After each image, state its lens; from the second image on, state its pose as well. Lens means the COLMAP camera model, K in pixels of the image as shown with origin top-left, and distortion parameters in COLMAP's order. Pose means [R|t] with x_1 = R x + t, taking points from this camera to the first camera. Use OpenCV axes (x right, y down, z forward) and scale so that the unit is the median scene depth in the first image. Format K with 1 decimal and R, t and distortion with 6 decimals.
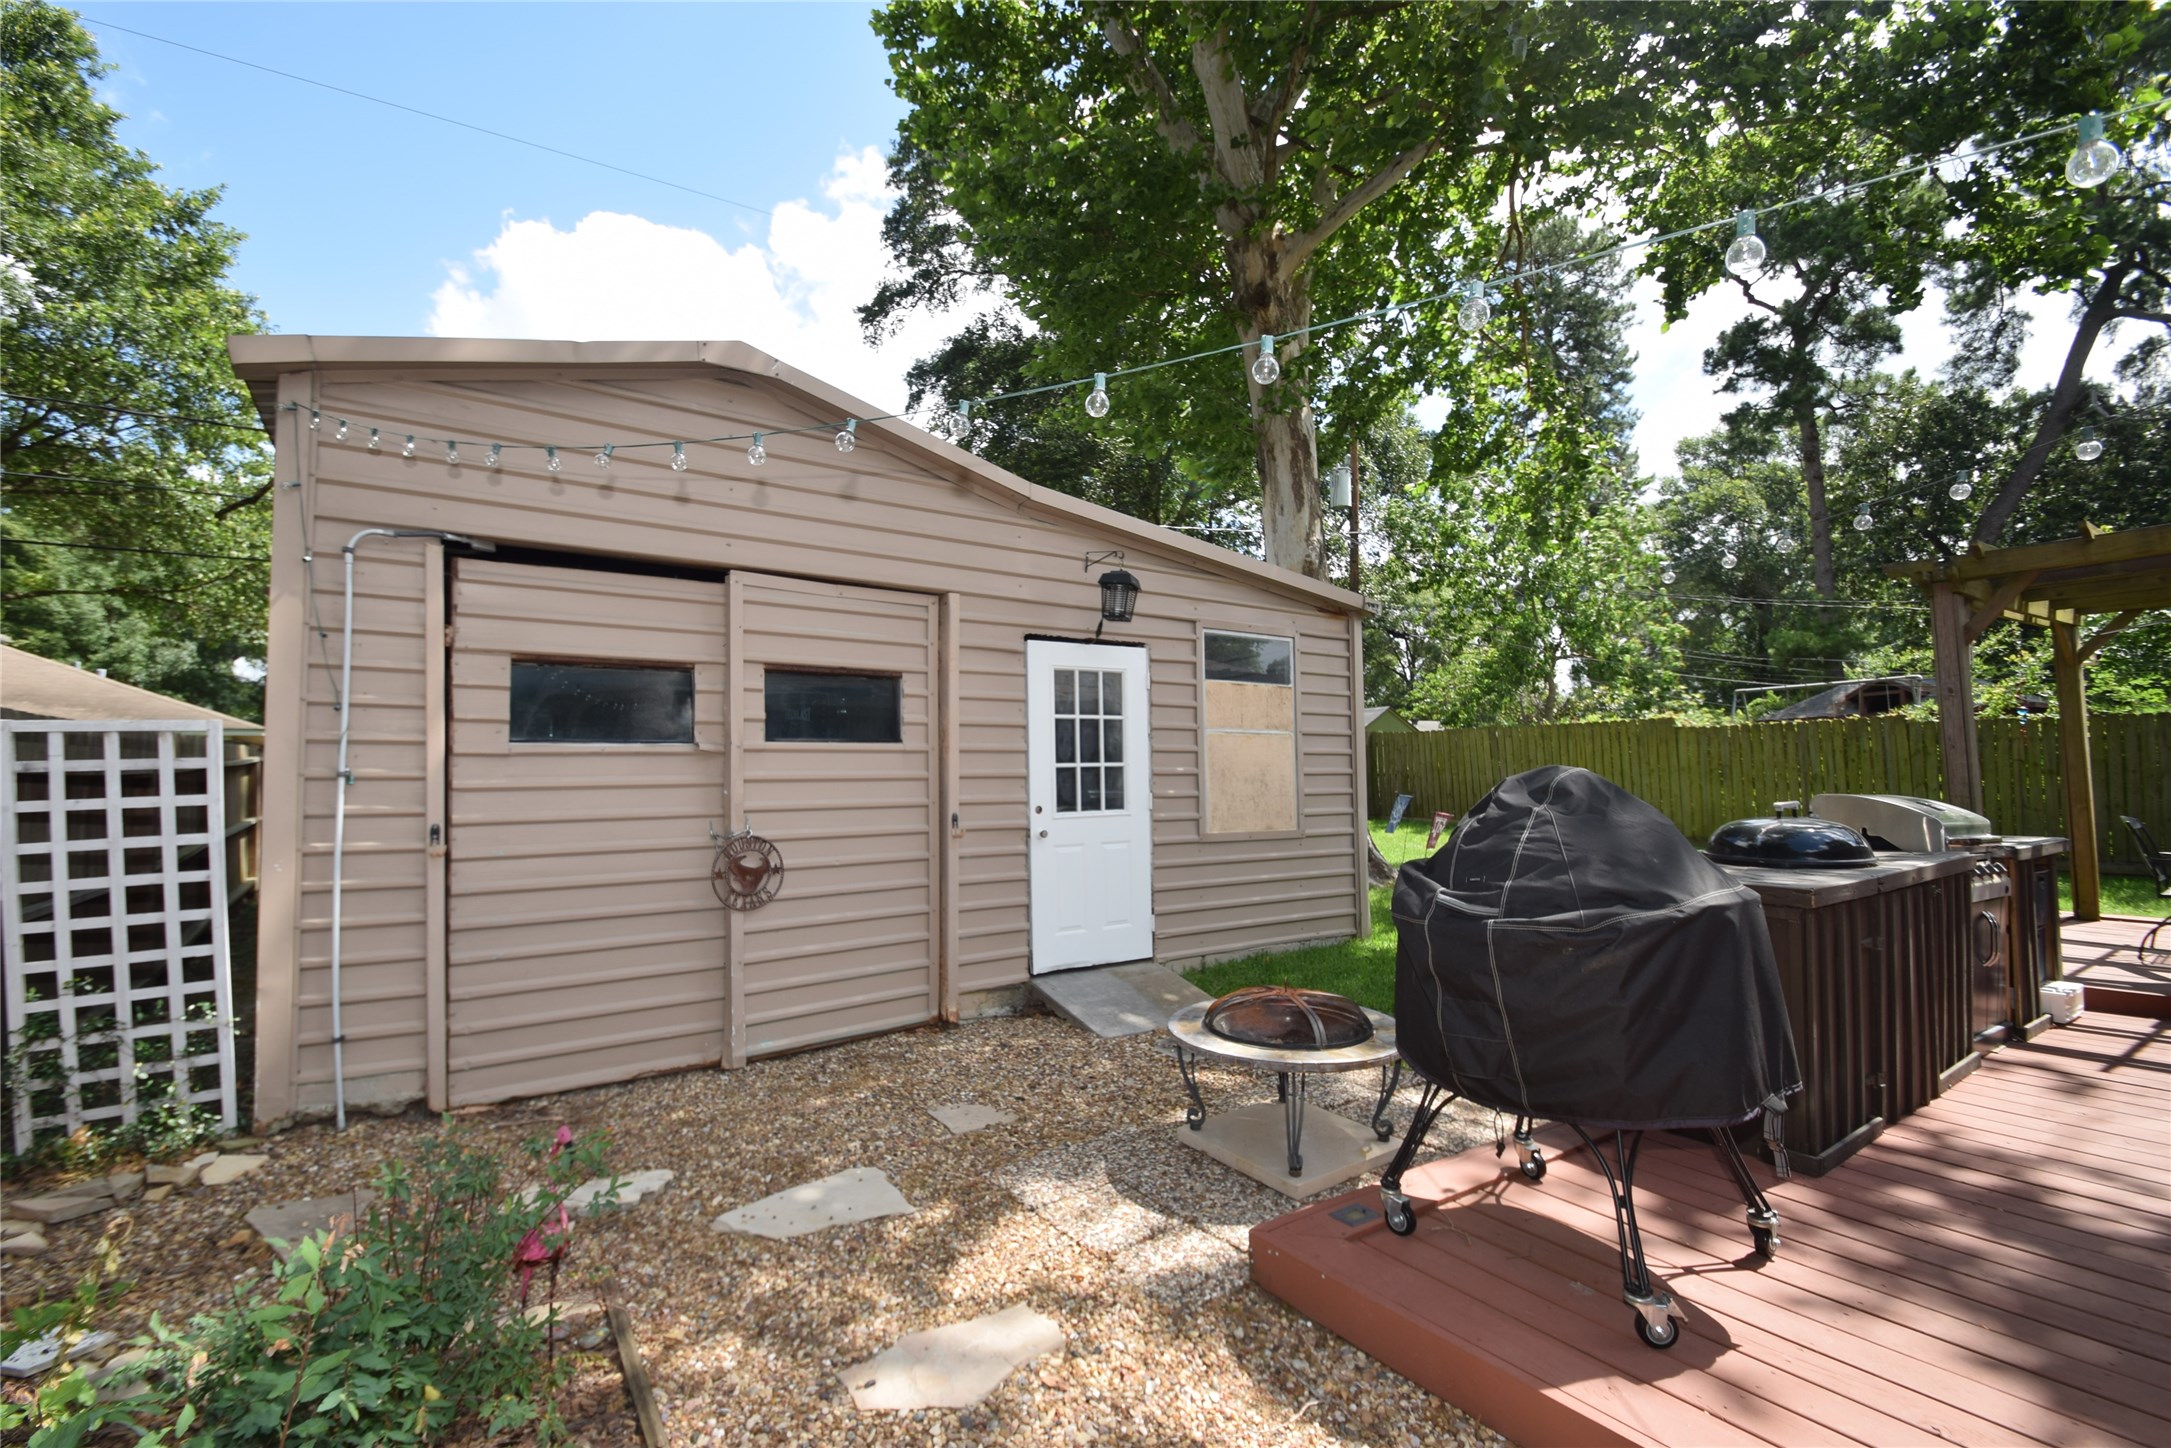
lens RADIAL K [[948.6, 0, 1059.0], [0, 948.6, 732.3], [0, 0, 1]] dist [0.007344, -0.008536]
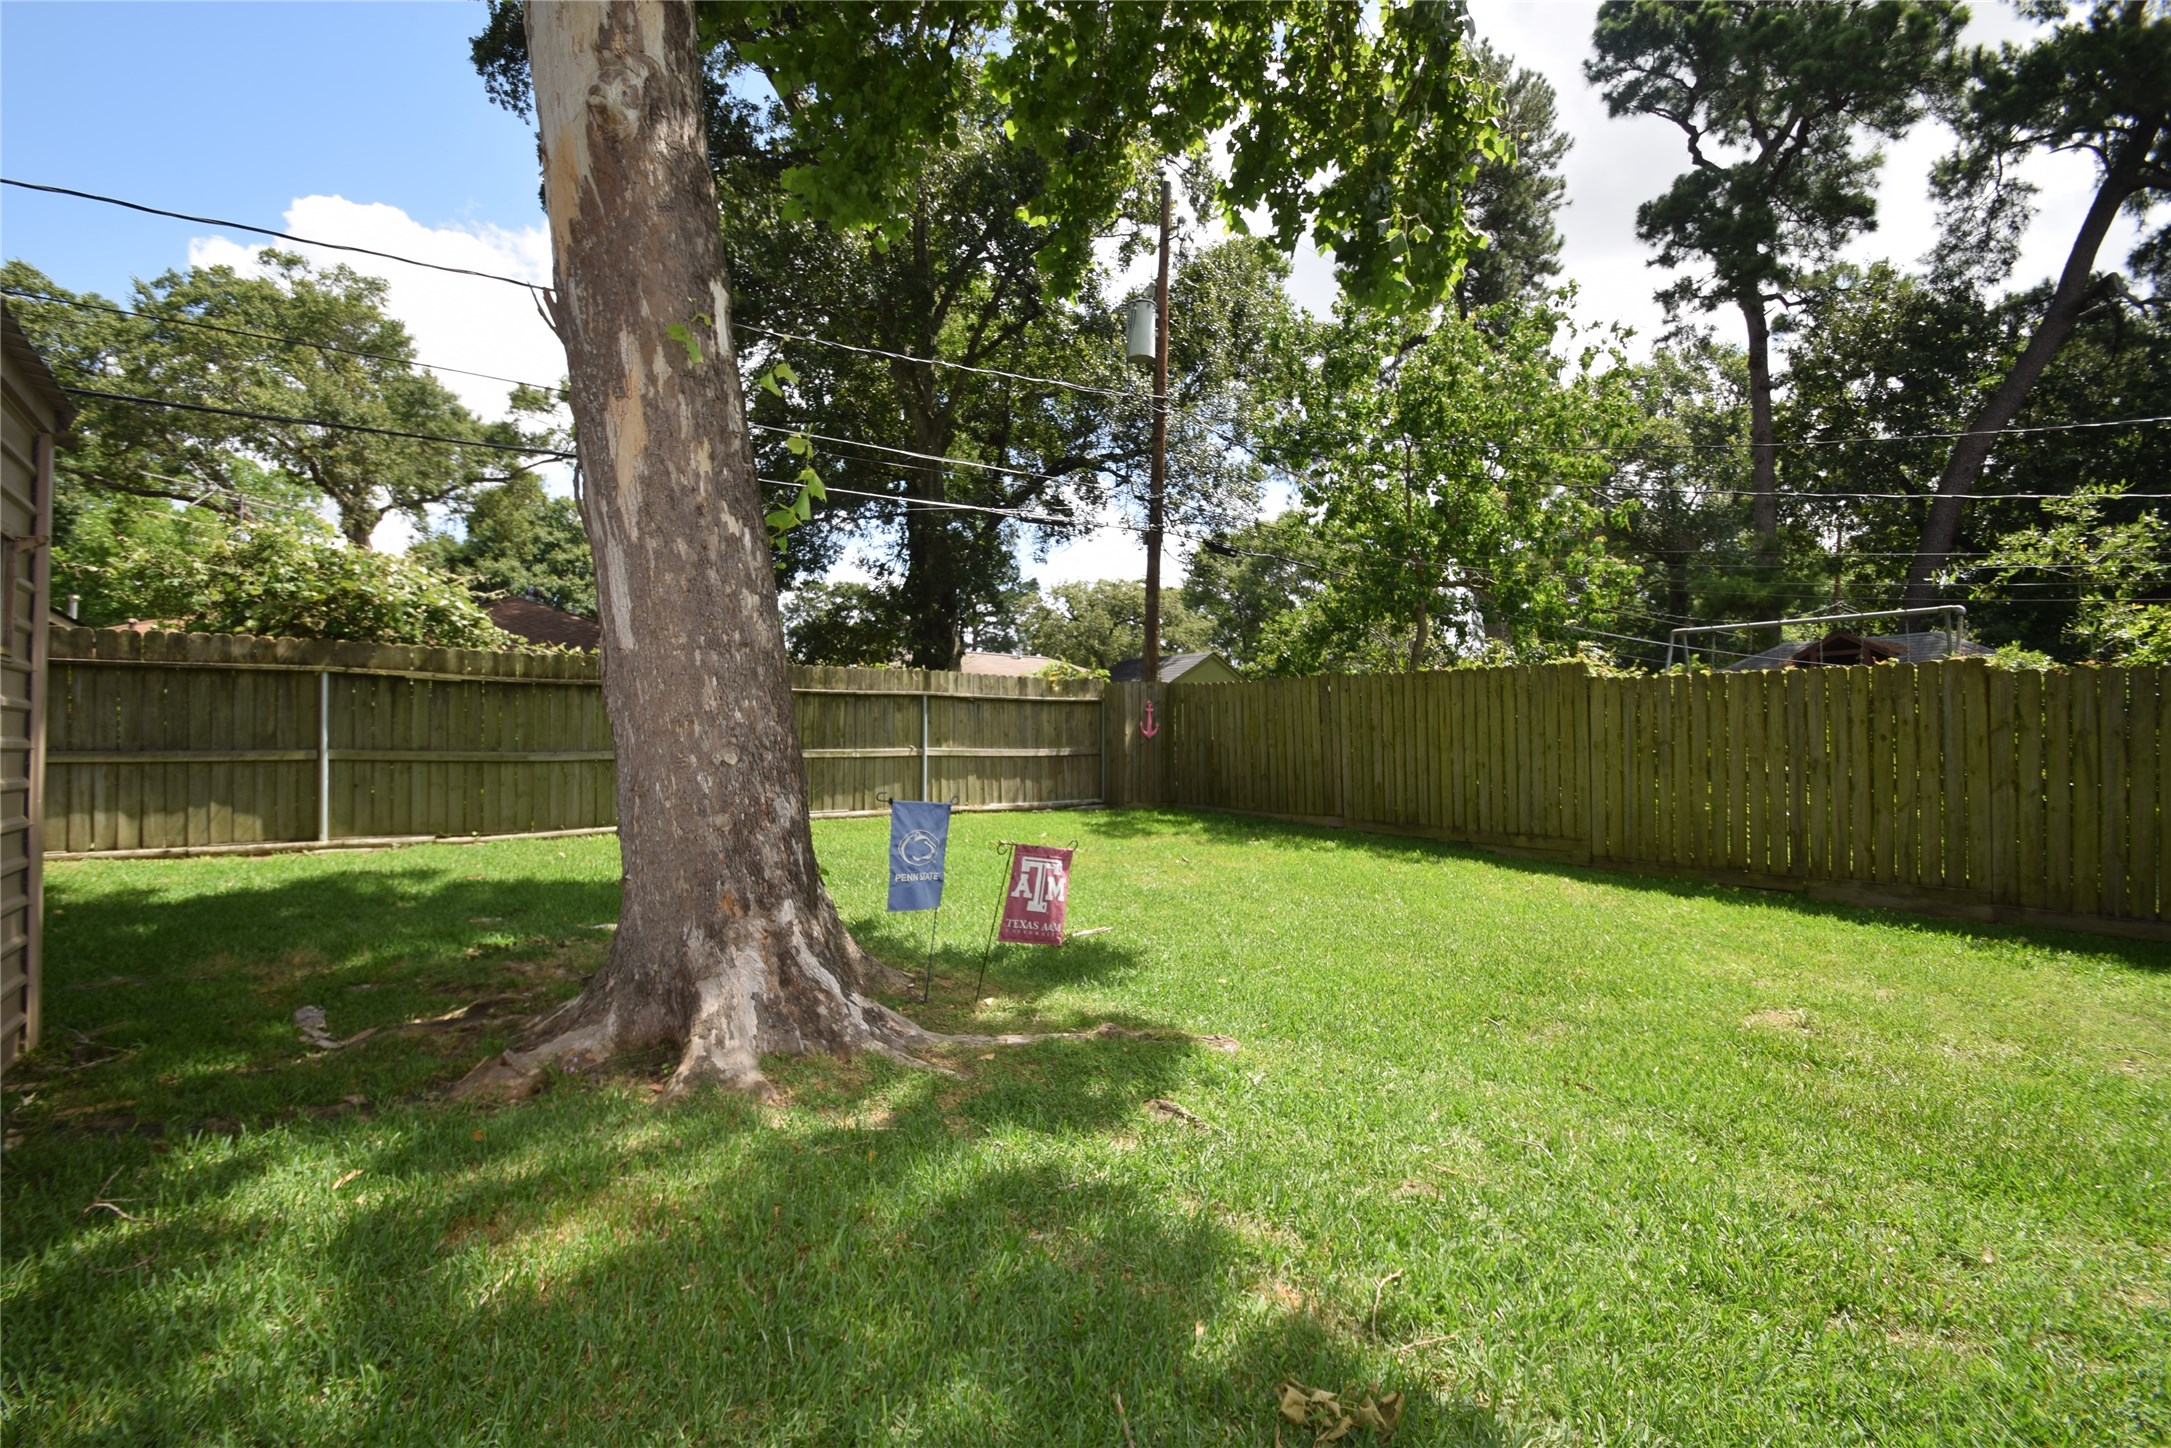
lens RADIAL K [[948.6, 0, 1059.0], [0, 948.6, 732.3], [0, 0, 1]] dist [0.007344, -0.008536]
pose [[0.997056, 0.024516, 0.072648, 0.165622], [-0.027254, 0.998946, 0.036936, 0.008552], [-0.071666, -0.038807, 0.996673, 0.249778]]
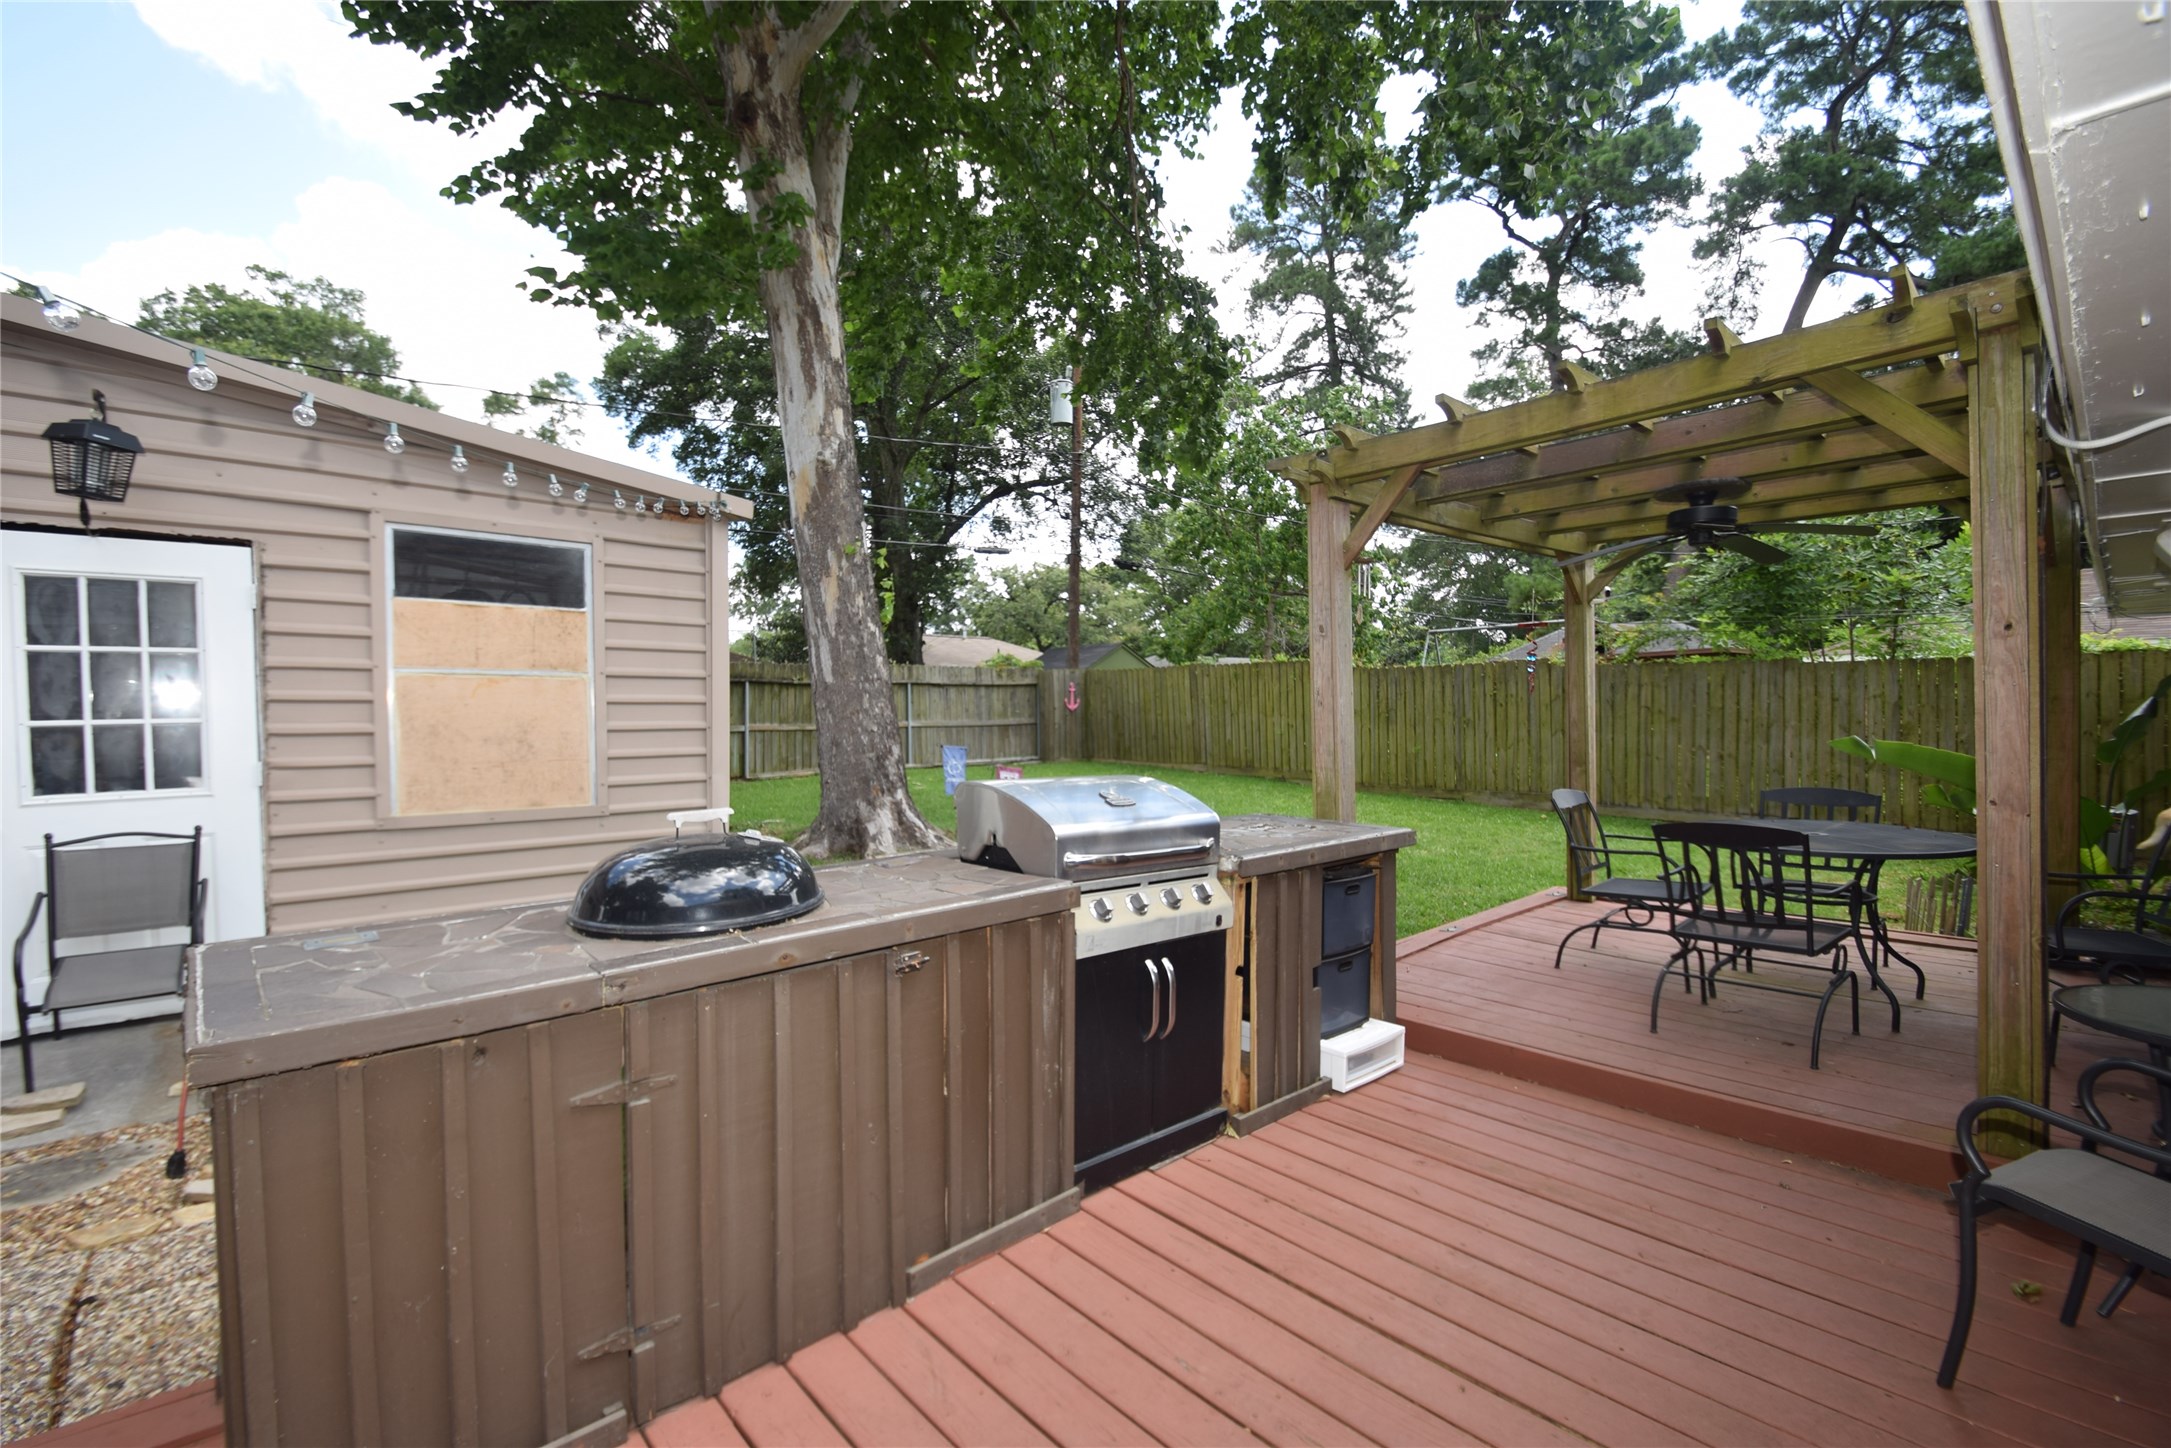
lens RADIAL K [[948.6, 0, 1059.0], [0, 948.6, 732.3], [0, 0, 1]] dist [0.007344, -0.008536]
pose [[0.990464, 0.003876, 0.137720, 0.145545], [-0.013489, 0.997530, 0.068934, -0.003030], [-0.137113, -0.070134, 0.988069, 0.064045]]
